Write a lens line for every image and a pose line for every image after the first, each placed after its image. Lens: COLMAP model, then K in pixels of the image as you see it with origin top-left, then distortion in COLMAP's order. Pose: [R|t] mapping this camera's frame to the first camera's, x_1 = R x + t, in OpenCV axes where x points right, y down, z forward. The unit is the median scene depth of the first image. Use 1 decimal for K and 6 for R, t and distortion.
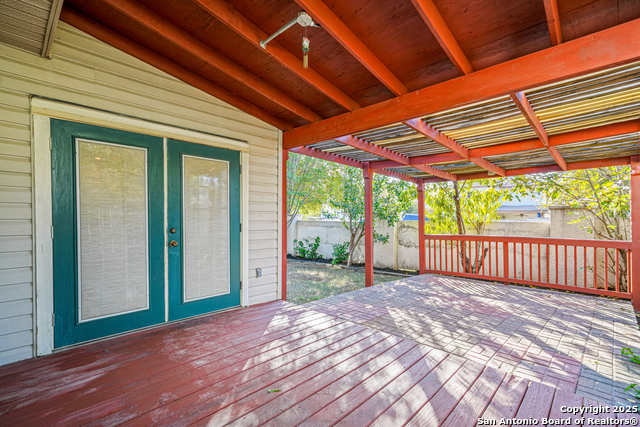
lens RADIAL K [[288.8, 0, 320.0], [0, 288.8, 213.5], [0, 0, 1]] dist [0.003914, 0.000481]
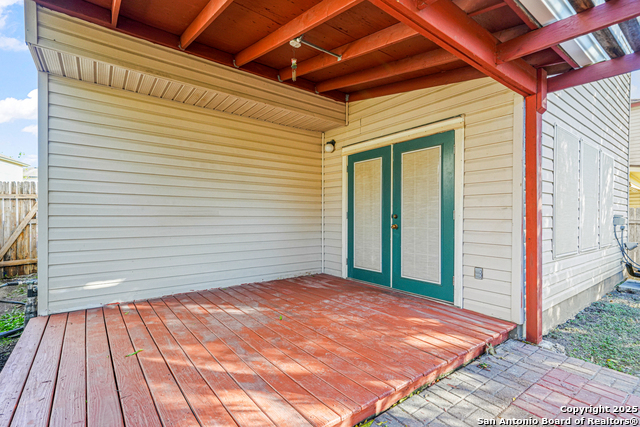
lens RADIAL K [[288.8, 0, 320.0], [0, 288.8, 213.5], [0, 0, 1]] dist [0.003914, 0.000481]
pose [[-0.113890, -0.012651, -0.993413, 0.771230], [0.011208, 0.999839, -0.014018, 0.060007], [0.993430, -0.012731, -0.113730, 0.821442]]
